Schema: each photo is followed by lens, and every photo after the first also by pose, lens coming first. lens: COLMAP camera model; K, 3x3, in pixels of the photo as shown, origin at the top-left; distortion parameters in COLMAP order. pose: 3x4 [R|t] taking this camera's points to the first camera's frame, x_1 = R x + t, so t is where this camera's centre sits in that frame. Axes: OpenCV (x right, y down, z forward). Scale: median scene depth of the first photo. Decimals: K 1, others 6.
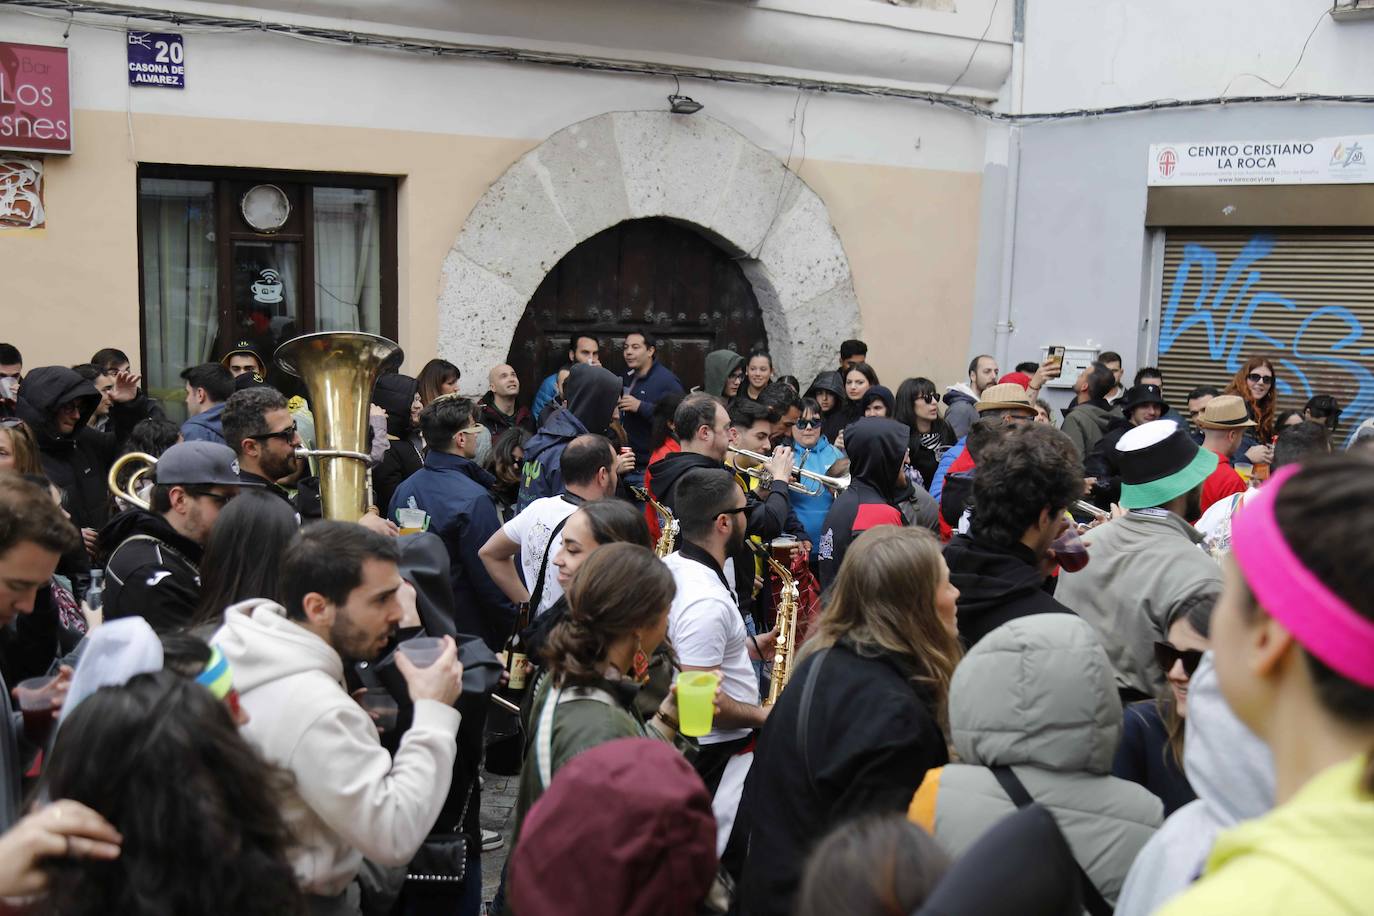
lens RADIAL K [[1523.0, 0, 687.7], [0, 1523.0, 465.5], [0, 0, 1]] dist [0.006070, 0.000000]
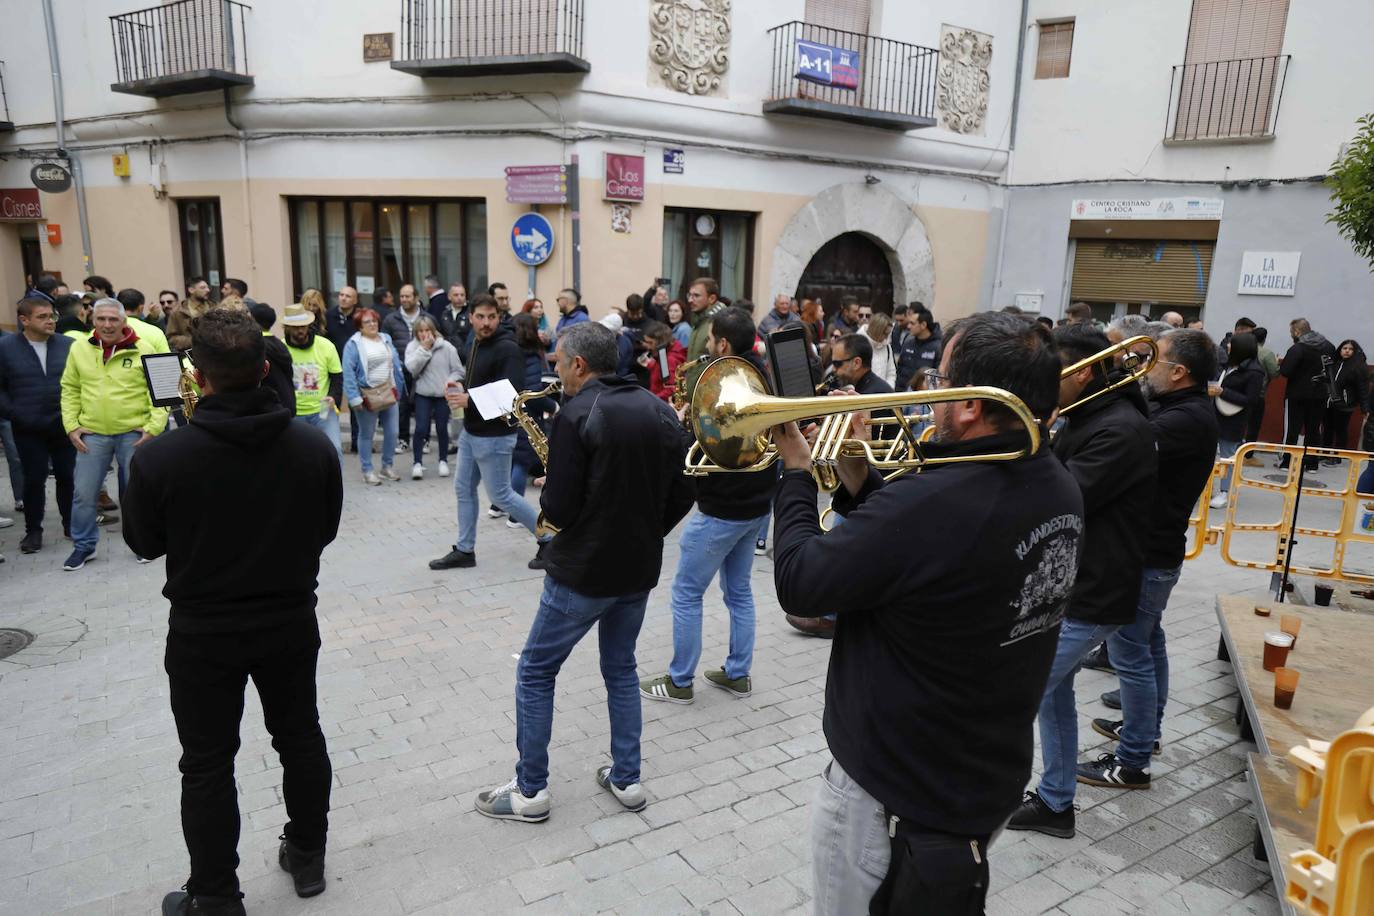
lens RADIAL K [[915.6, 0, 684.6], [0, 915.6, 457.2], [0, 0, 1]] dist [-0.002620, 0.007364]
pose [[0.999910, 0.010422, 0.008434, -0.289393], [-0.011125, 0.996054, 0.088049, 0.054101], [-0.007484, -0.088135, 0.996080, -0.379301]]
